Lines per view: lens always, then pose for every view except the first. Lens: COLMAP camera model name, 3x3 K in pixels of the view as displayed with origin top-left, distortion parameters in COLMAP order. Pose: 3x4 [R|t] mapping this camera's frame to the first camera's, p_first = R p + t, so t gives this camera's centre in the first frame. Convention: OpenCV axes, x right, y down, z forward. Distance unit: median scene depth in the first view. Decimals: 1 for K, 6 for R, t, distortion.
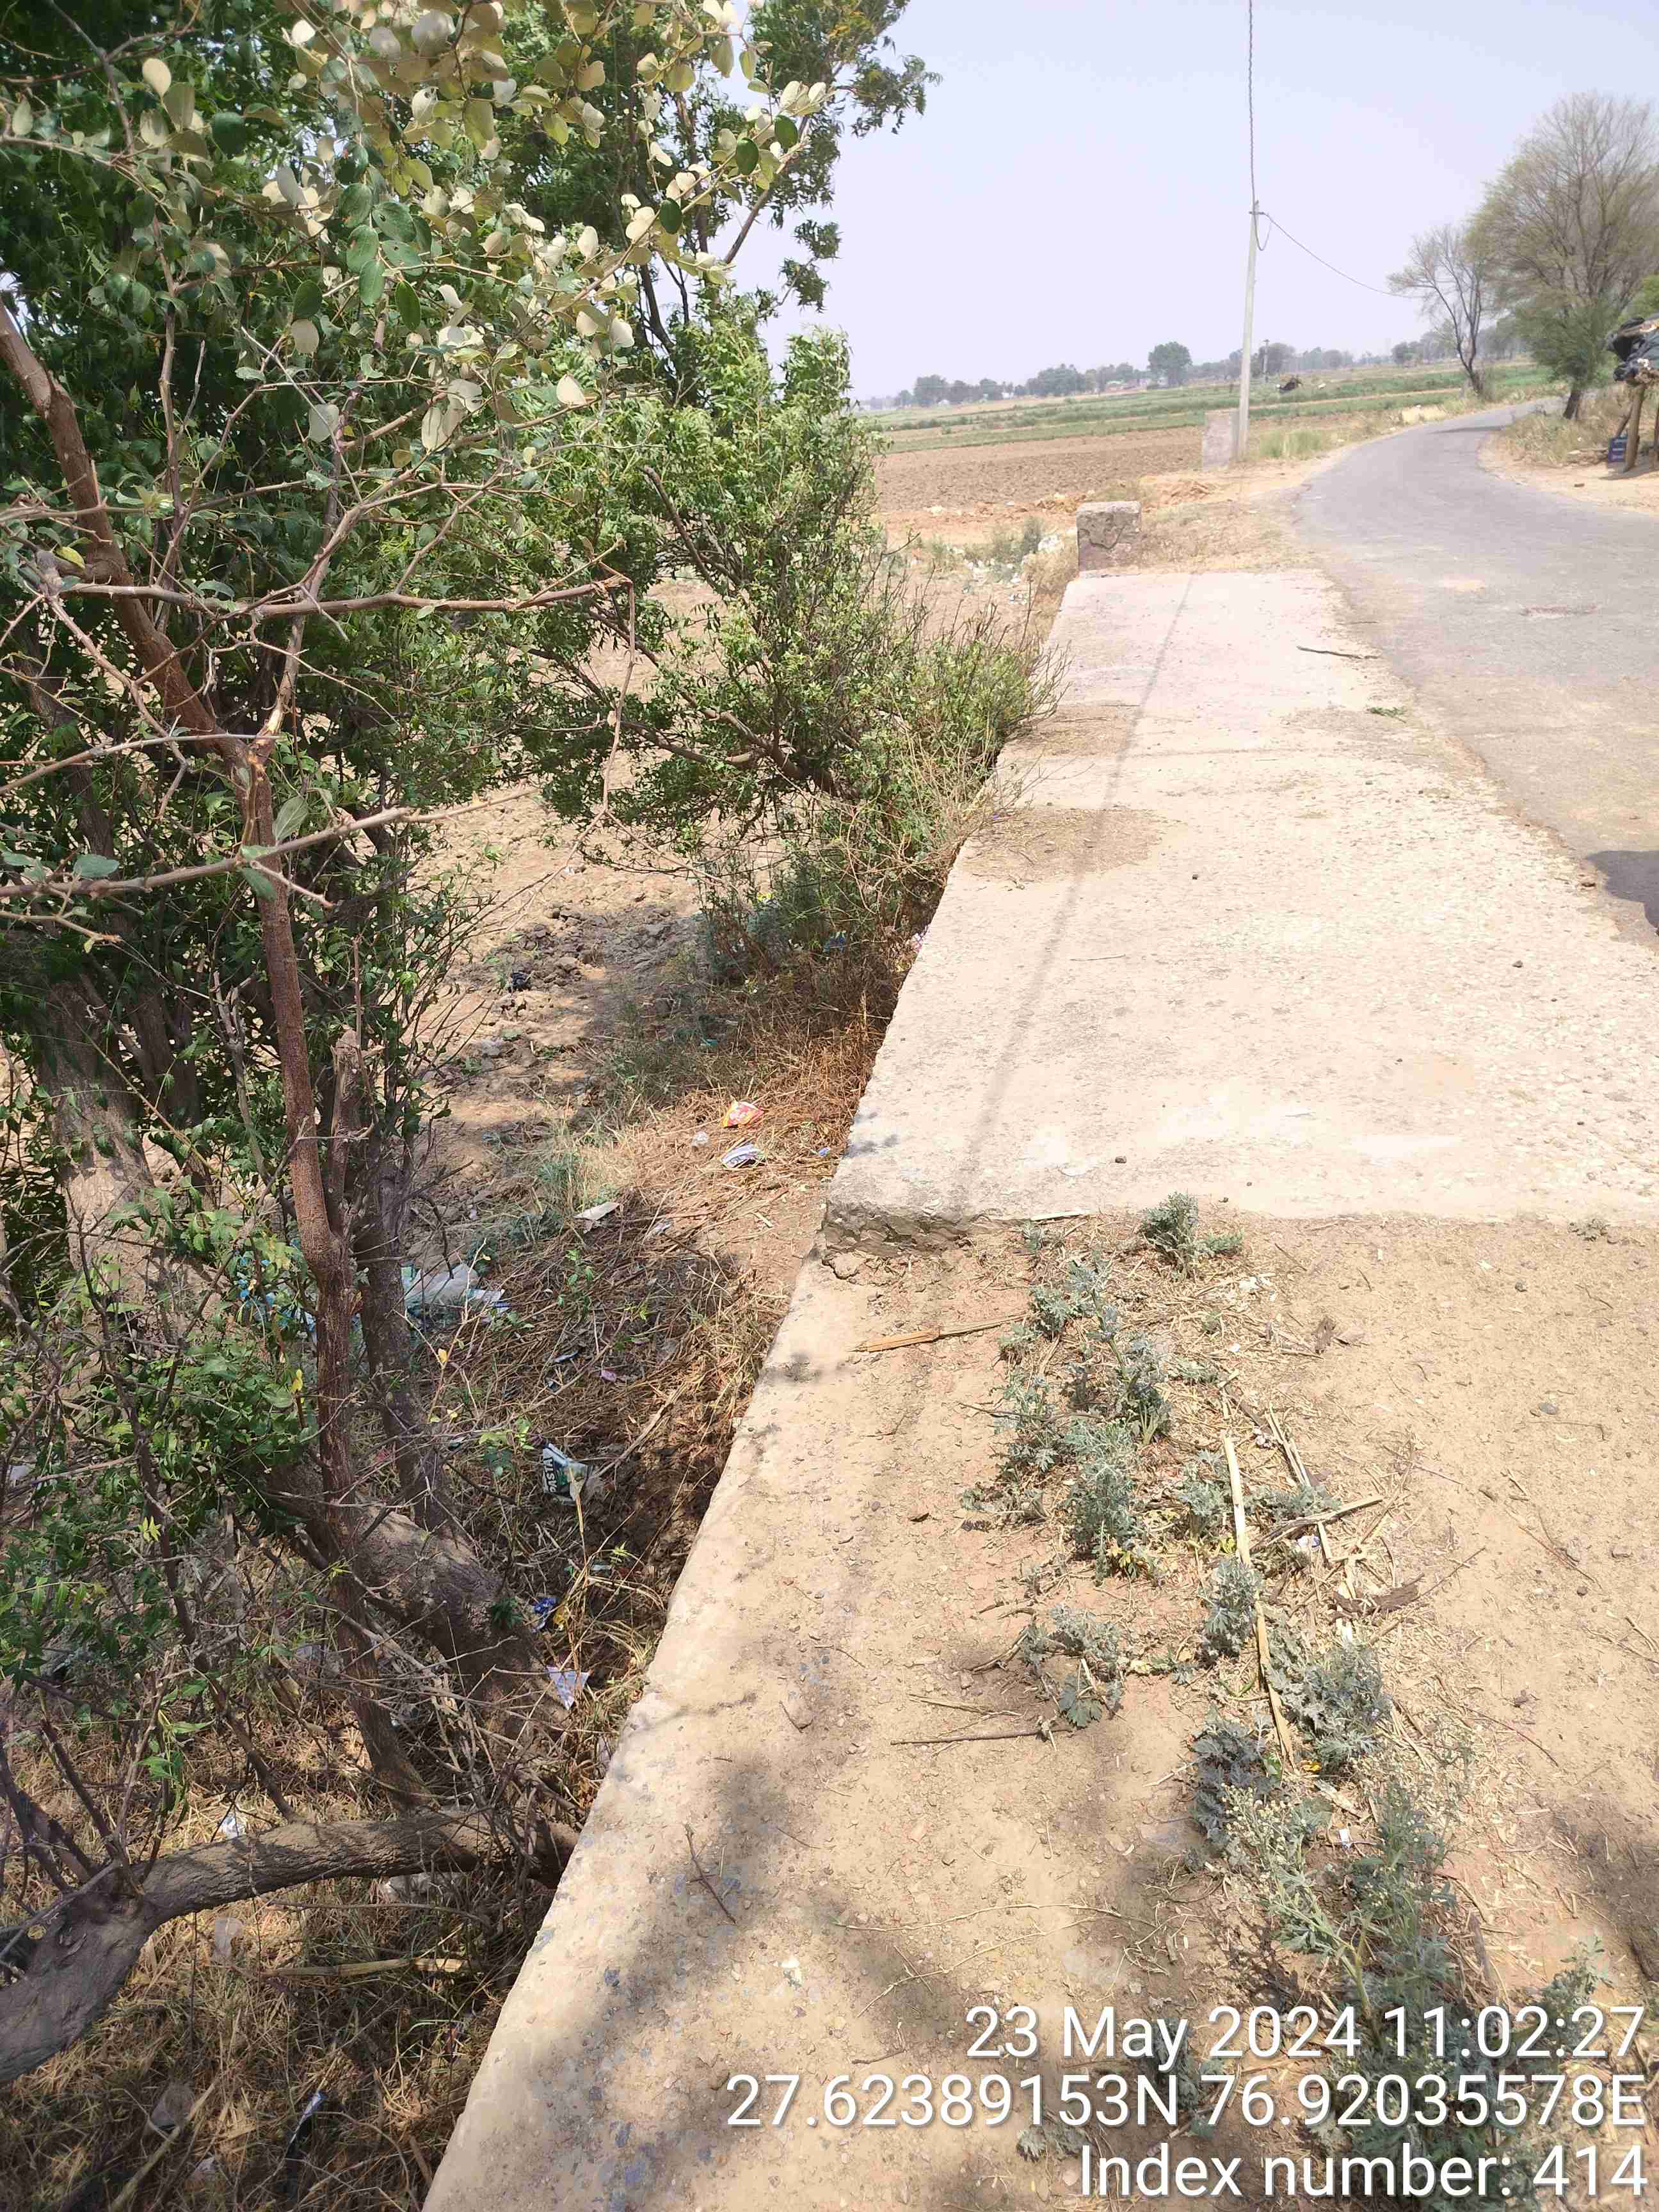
lens RADIAL K [[1689.9, 0, 834.3], [0, 1689.9, 1104.8], [0, 0, 1]] dist [-0.005086, 0.000073]
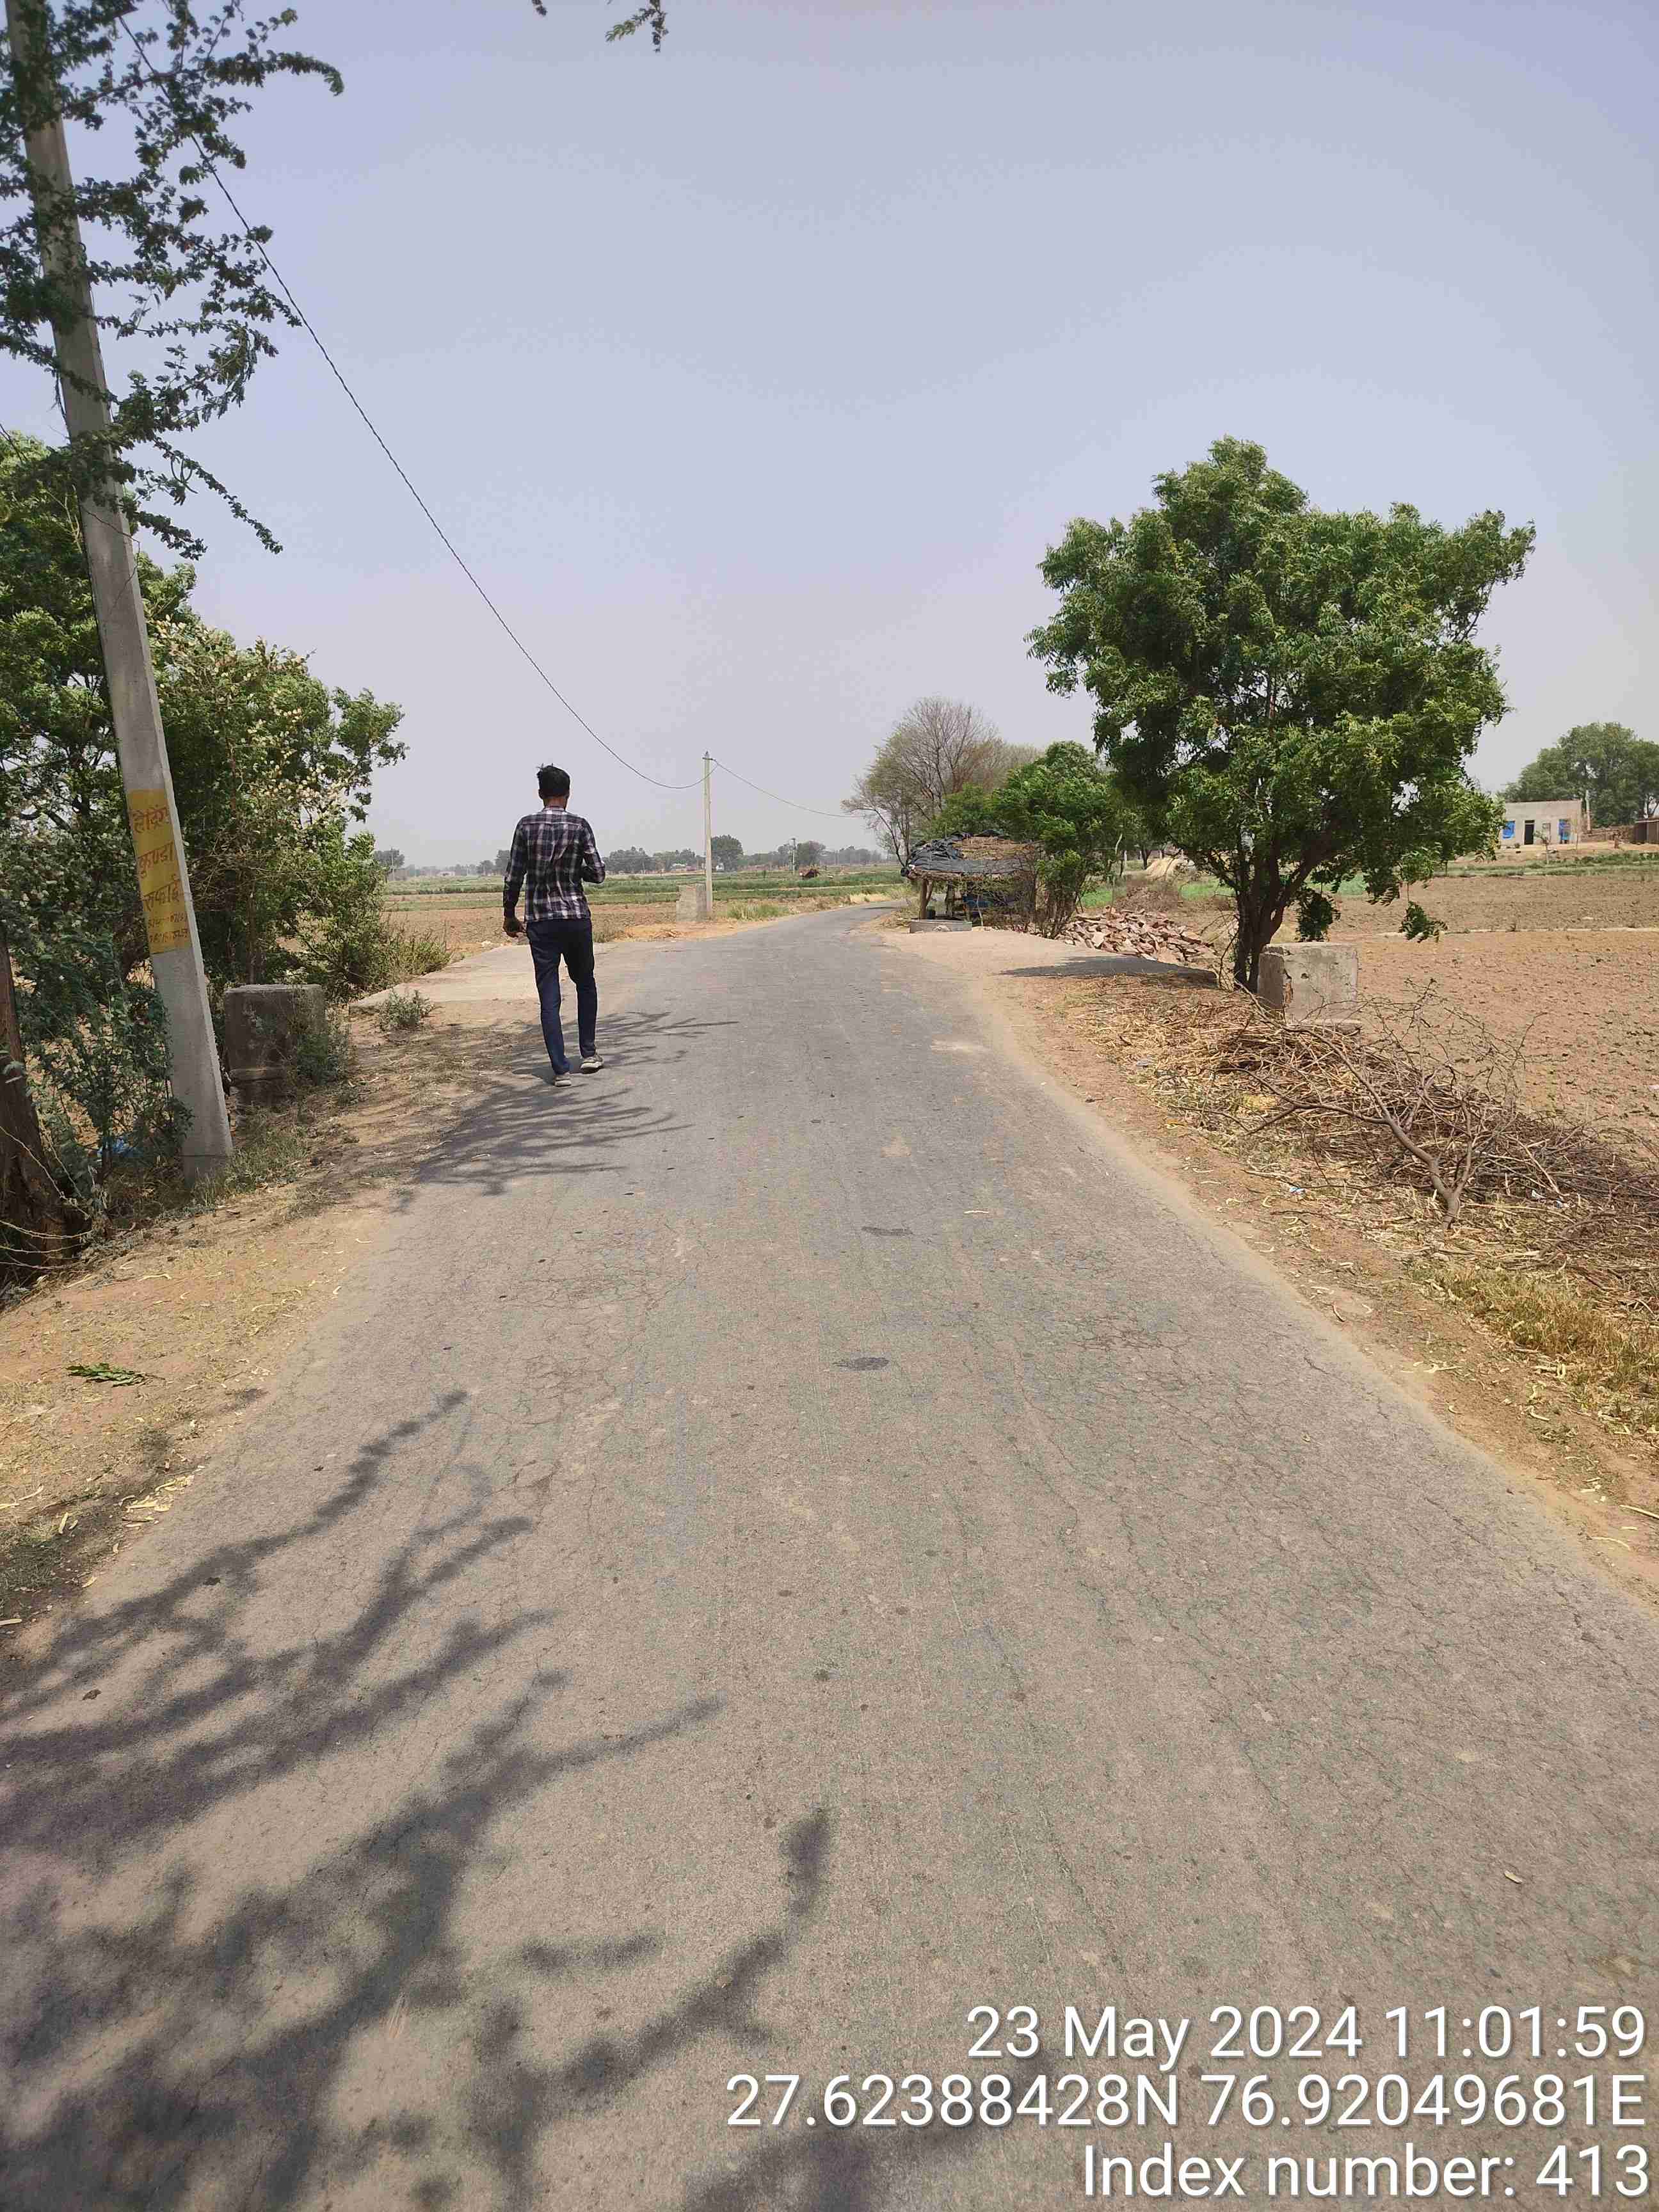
lens RADIAL K [[1689.9, 0, 827.3], [0, 1689.9, 1102.1], [0, 0, 1]] dist [-0.005086, 0.000073]
pose [[0.972754, 0.024267, 0.230565, 0.098173], [0.036576, 0.965988, -0.255987, 0.659124], [-0.228935, 0.257446, 0.938781, -1.545109]]
